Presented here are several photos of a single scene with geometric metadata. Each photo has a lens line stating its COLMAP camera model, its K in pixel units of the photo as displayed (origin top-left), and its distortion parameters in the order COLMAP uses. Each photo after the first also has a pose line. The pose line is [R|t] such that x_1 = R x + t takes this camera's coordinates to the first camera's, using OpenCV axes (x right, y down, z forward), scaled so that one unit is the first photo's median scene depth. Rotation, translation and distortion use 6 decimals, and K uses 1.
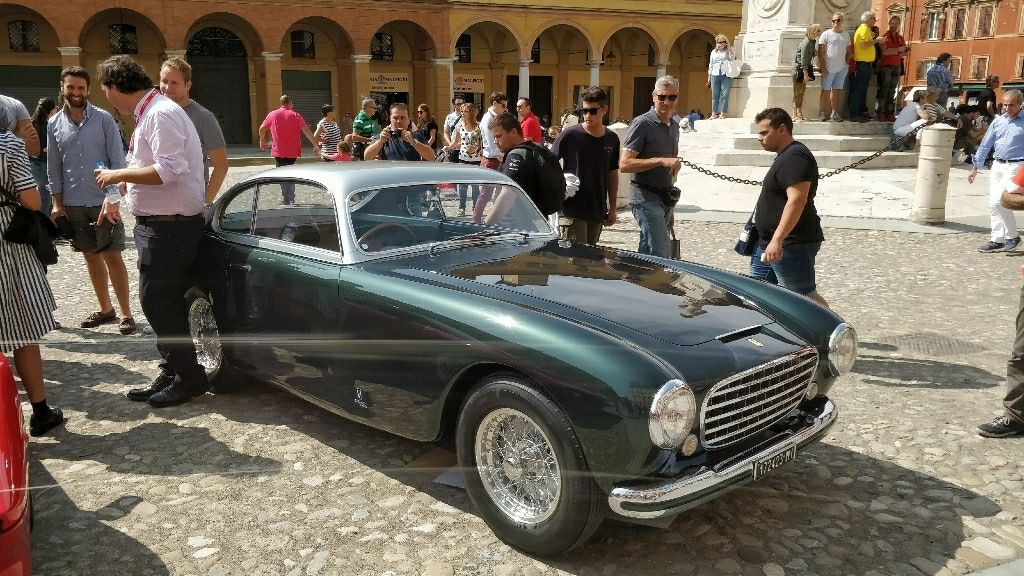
lens RADIAL K [[822.4, 0, 510.9], [0, 822.4, 287.9], [0, 0, 1]] dist [0.037373, -0.068705]
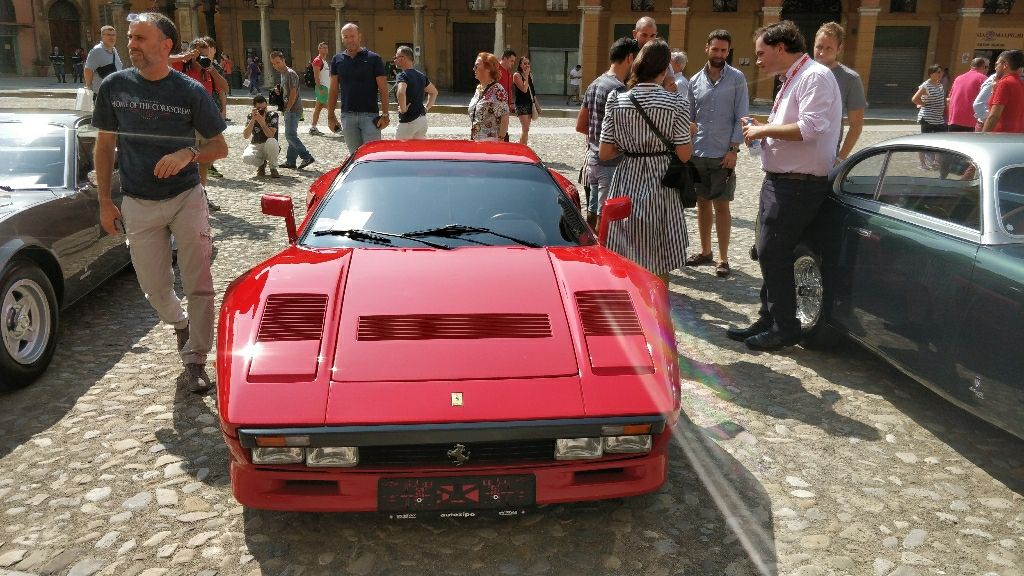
lens RADIAL K [[822.4, 0, 510.9], [0, 822.4, 287.9], [0, 0, 1]] dist [0.037373, -0.068705]
pose [[0.805843, 0.171199, -0.566840, -0.090111], [-0.141525, 0.985233, 0.096366, 0.006037], [0.574967, 0.002566, 0.818172, -0.075752]]
